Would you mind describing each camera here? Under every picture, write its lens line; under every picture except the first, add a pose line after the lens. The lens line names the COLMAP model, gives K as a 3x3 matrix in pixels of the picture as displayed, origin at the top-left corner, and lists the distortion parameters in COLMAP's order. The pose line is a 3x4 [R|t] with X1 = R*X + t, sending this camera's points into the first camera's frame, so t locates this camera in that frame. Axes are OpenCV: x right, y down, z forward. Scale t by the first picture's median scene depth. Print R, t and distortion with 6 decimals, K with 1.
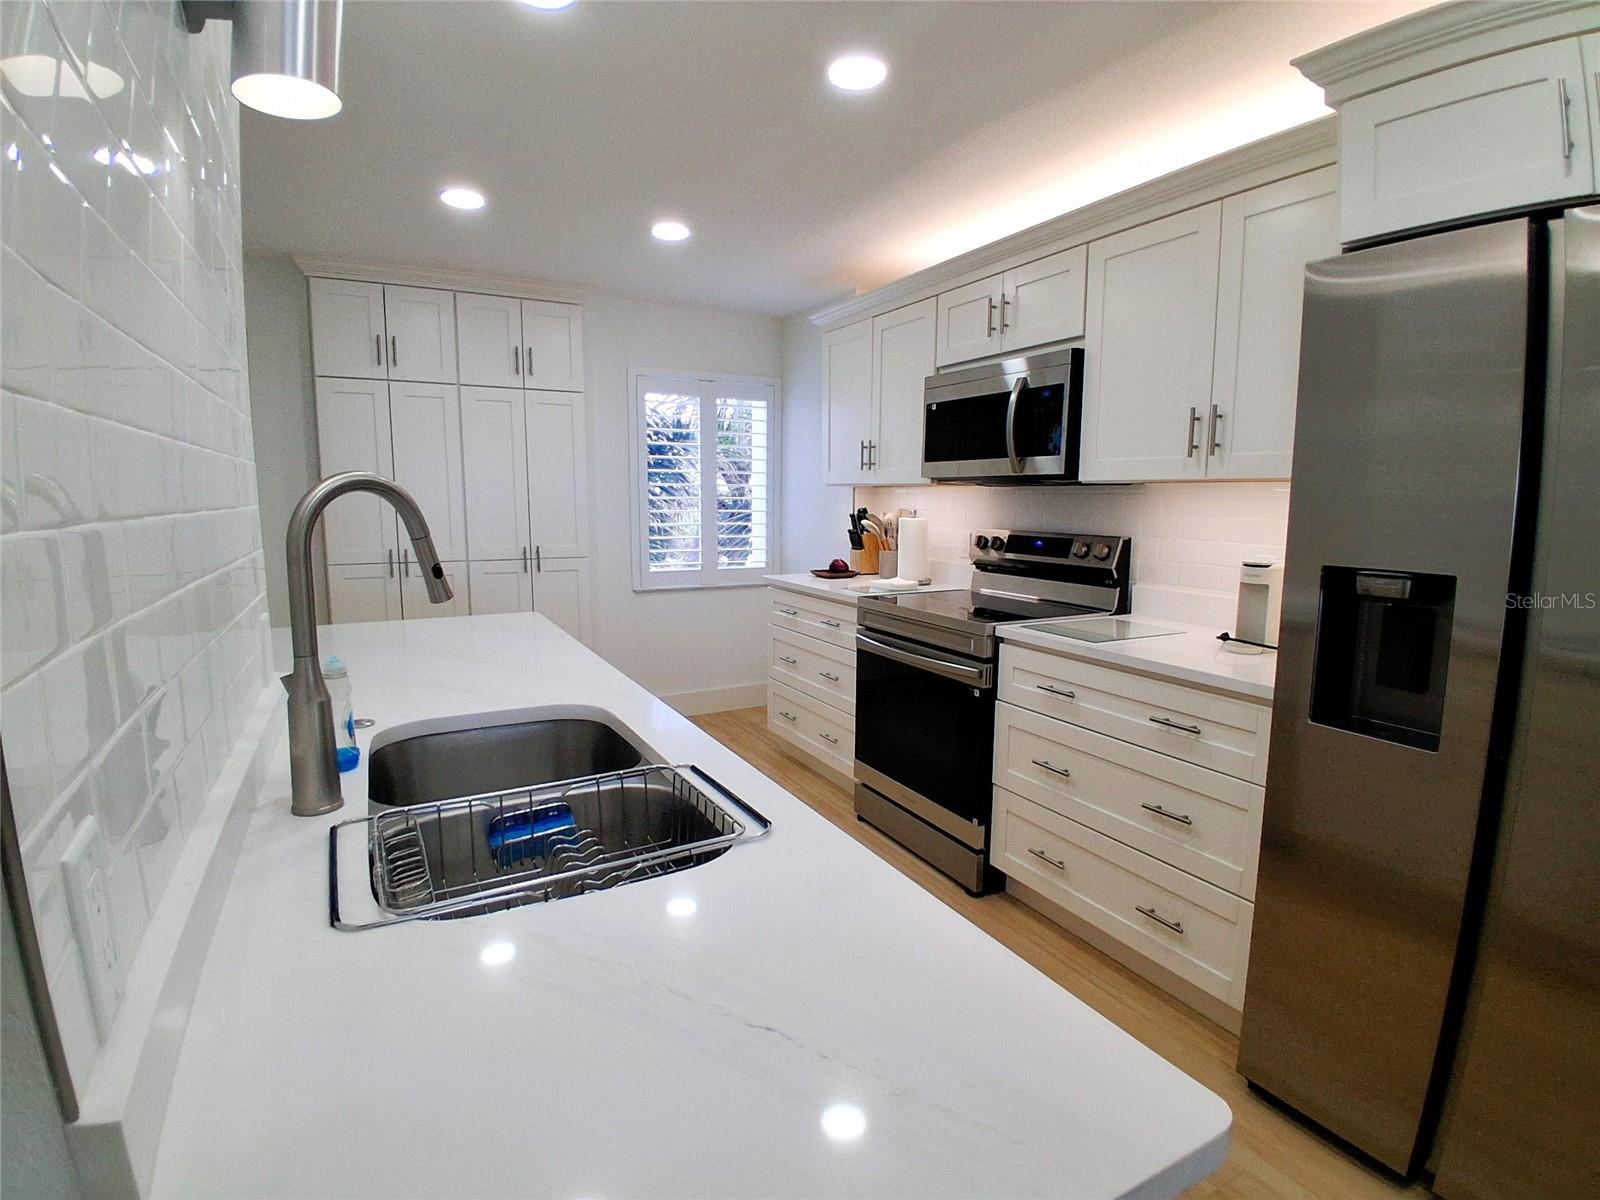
lens RADIAL K [[799.4, 0, 798.9], [0, 799.4, 602.1], [0, 0, 1]] dist [0.010797, -0.052903]
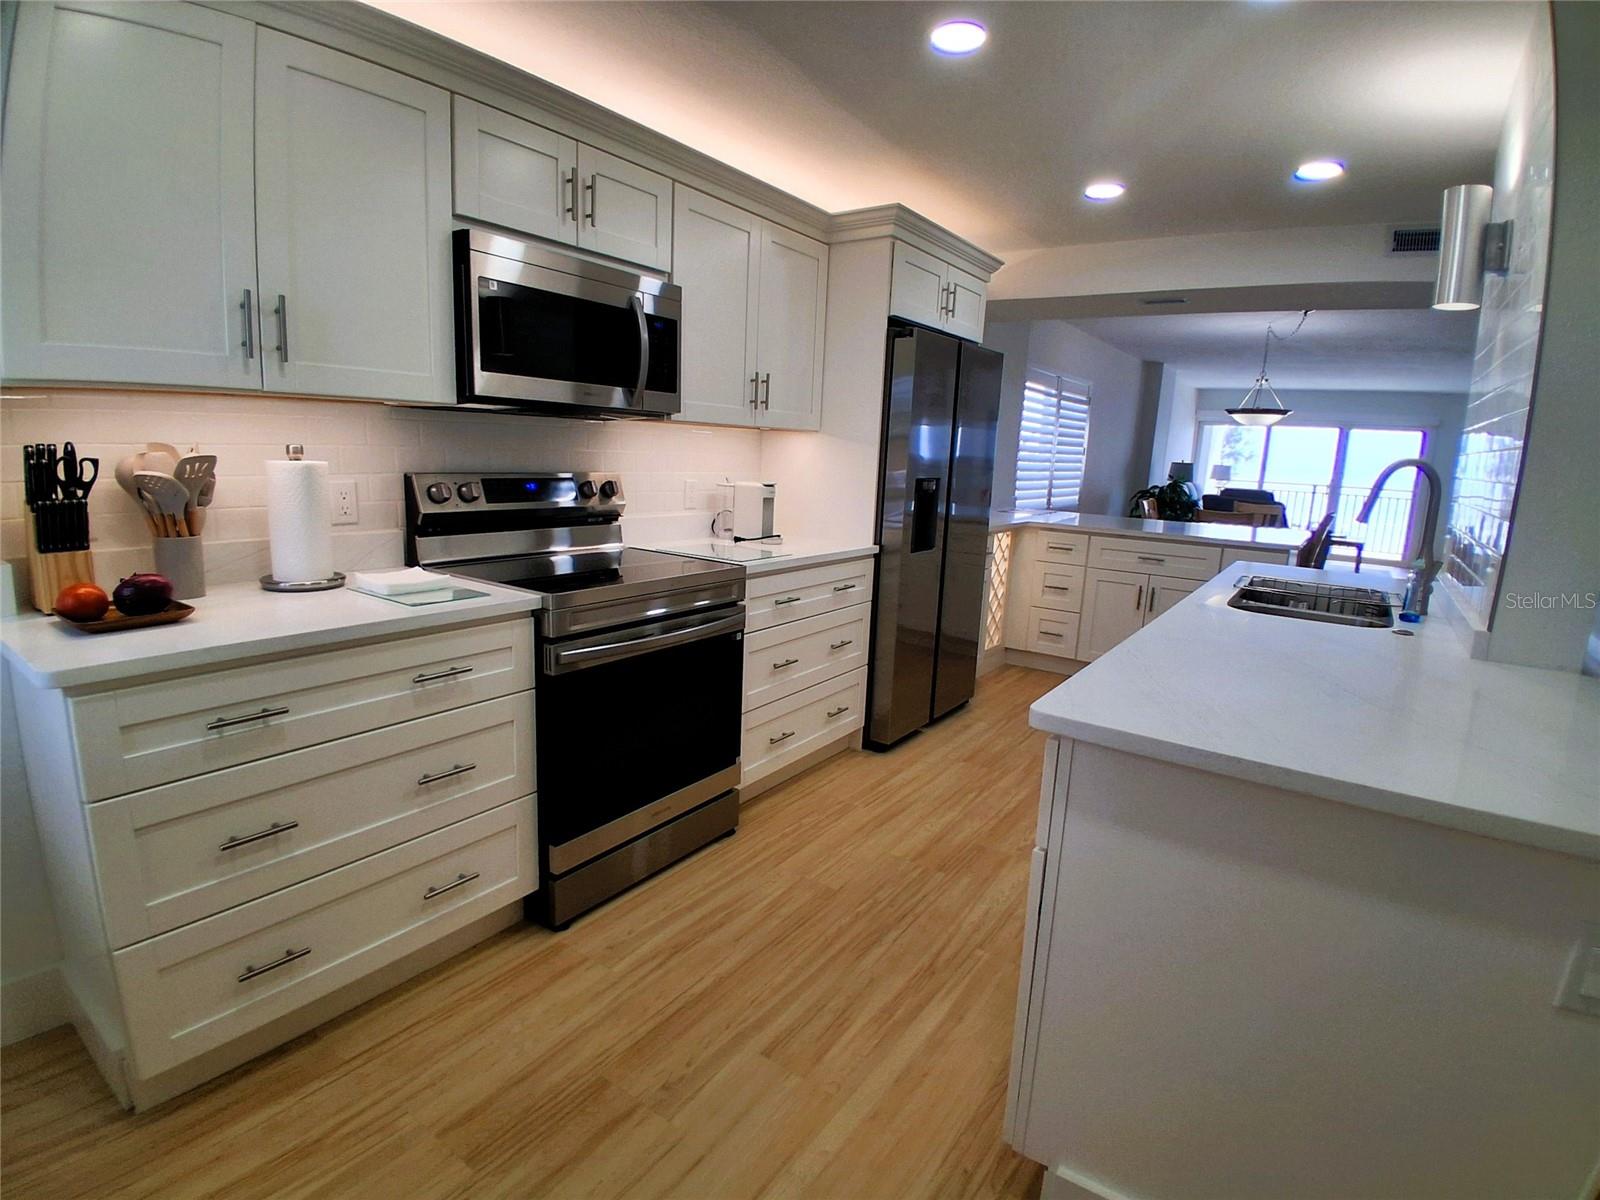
lens RADIAL K [[799.4, 0, 798.9], [0, 799.4, 602.1], [0, 0, 1]] dist [0.010797, -0.052903]
pose [[-0.452894, -0.196919, 0.869546, -0.562409], [0.073814, 0.963674, 0.256680, -0.149778], [-0.888504, 0.180433, -0.421906, 1.122771]]
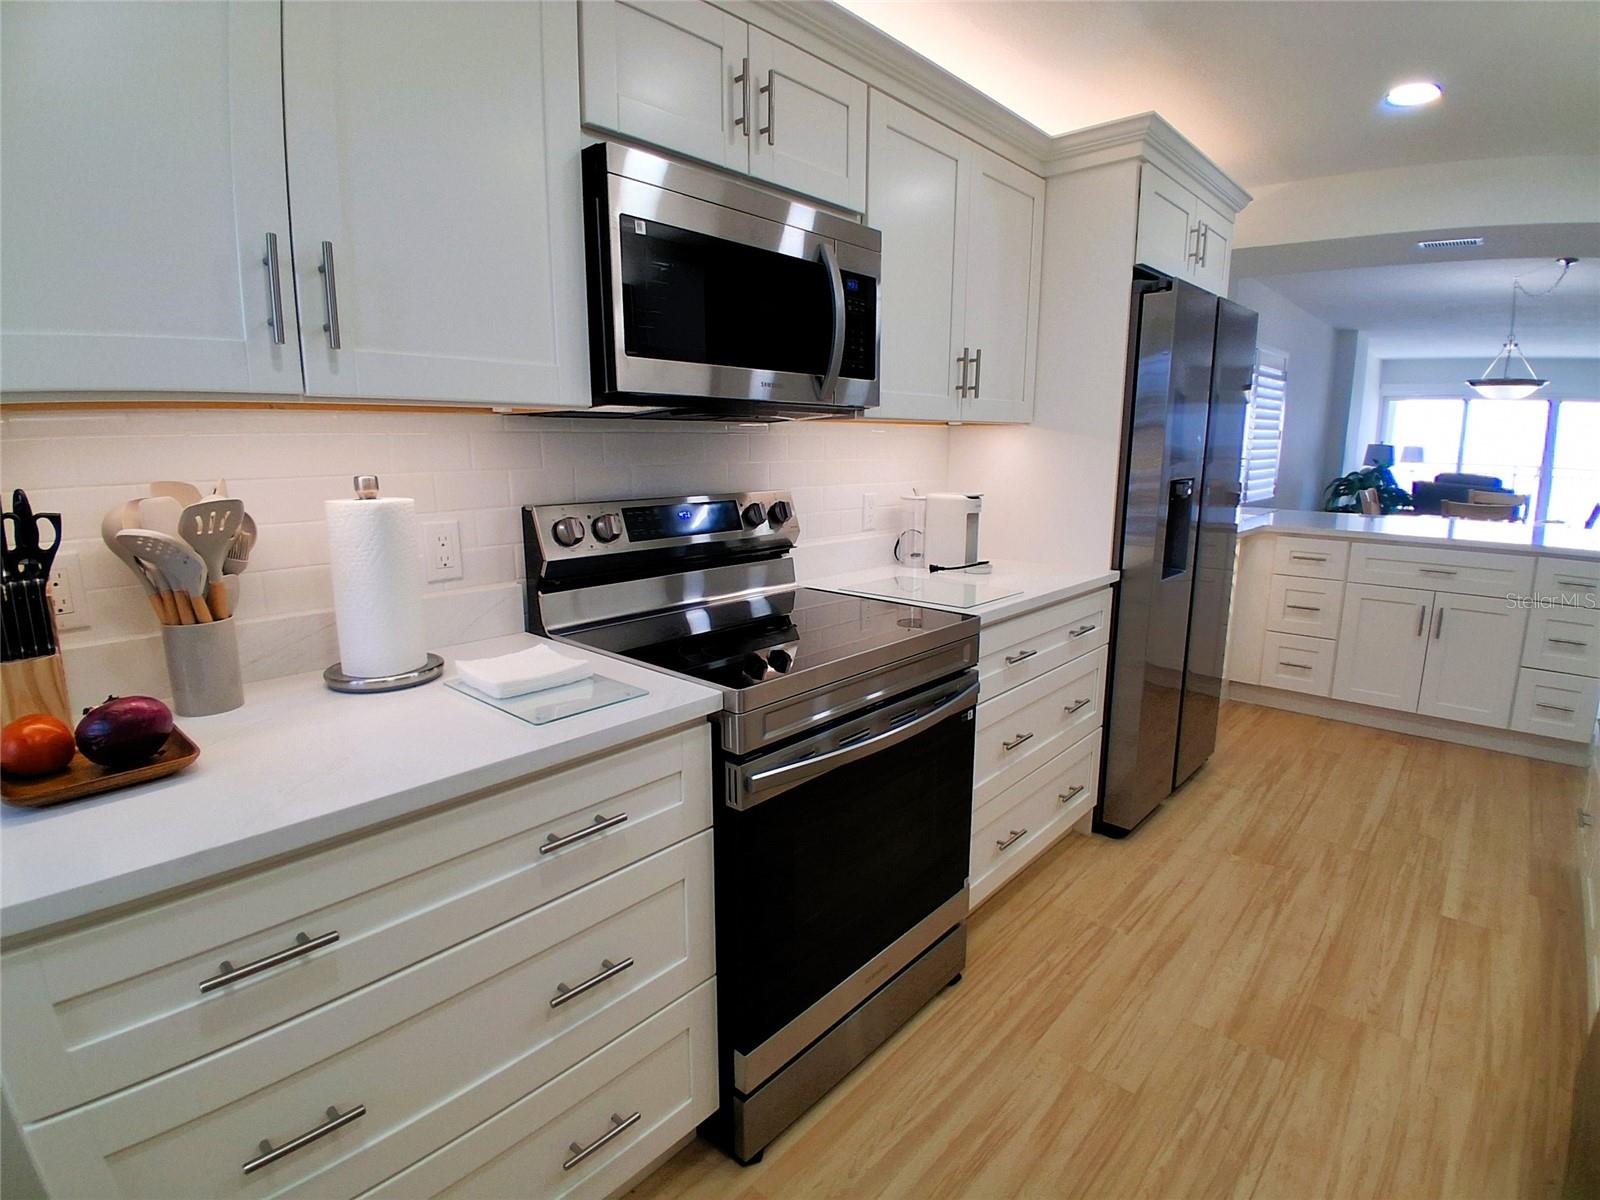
lens RADIAL K [[799.4, 0, 798.9], [0, 799.4, 602.1], [0, 0, 1]] dist [0.010797, -0.052903]
pose [[-0.338403, -0.190876, 0.921439, -0.304195], [0.124447, 0.961532, 0.244885, -0.148550], [-0.932736, 0.197541, -0.301631, 1.115097]]
